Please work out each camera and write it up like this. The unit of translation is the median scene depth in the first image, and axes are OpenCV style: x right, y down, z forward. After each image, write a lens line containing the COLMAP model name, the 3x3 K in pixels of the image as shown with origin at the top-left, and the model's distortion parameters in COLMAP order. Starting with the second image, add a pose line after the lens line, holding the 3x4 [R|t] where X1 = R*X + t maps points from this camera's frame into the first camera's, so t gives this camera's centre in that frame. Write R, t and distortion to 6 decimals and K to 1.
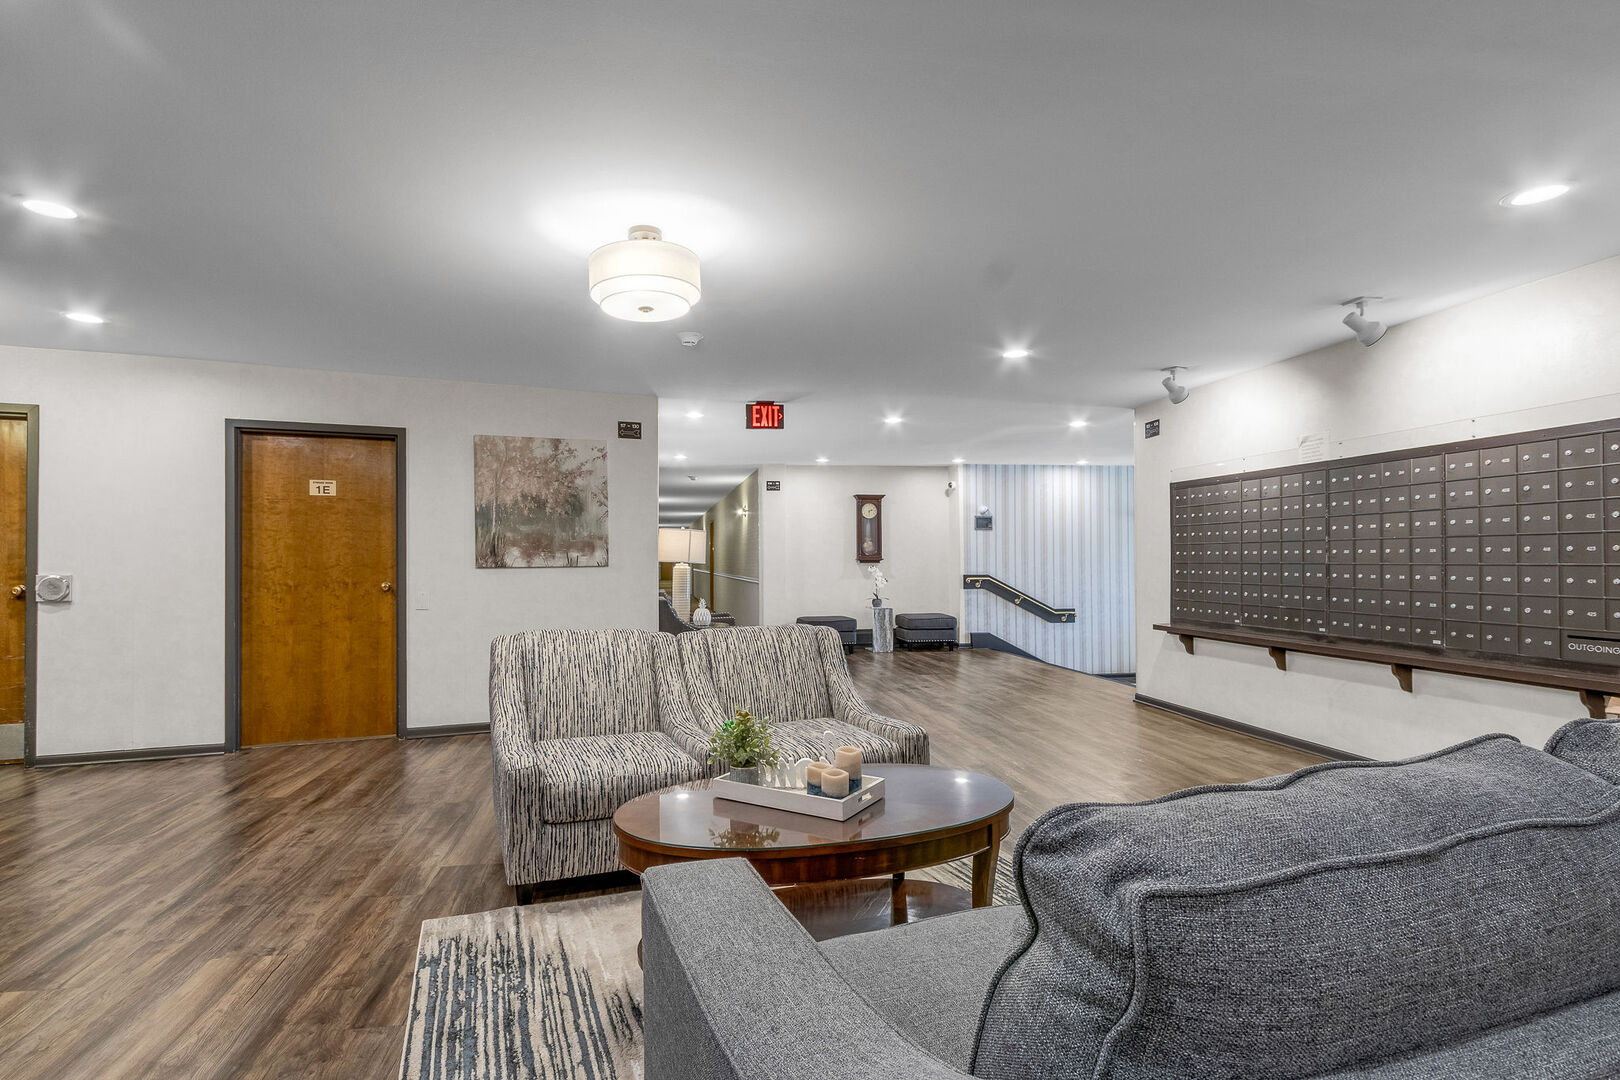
lens RADIAL K [[814.6, 0, 810.0], [0, 814.6, 540.0], [0, 0, 1]] dist [-0.002089, 0.000276]
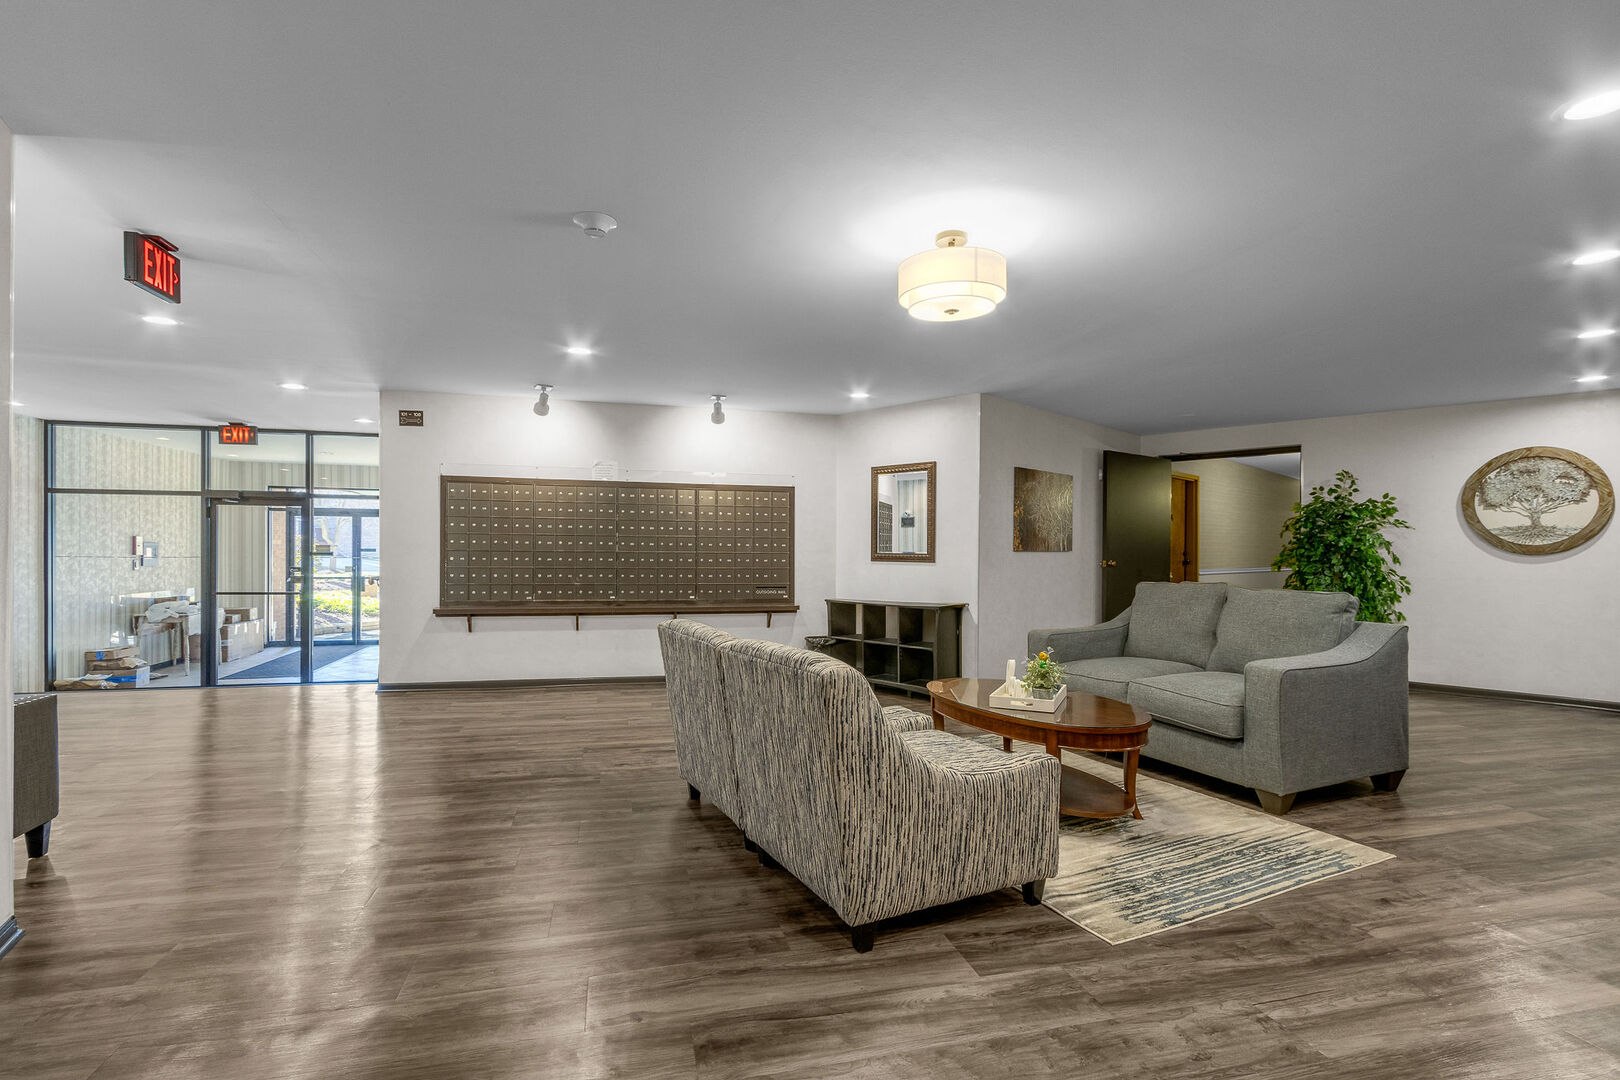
lens RADIAL K [[748.6, 0, 777.7], [0, 748.6, 542.1], [0, 0, 1]] dist [0.000487, -0.000677]
pose [[-0.075317, 0.012841, 0.997077, -1.410473], [-0.032715, 0.999347, -0.015341, 0.044542], [-0.996623, -0.033775, -0.074848, 1.586343]]
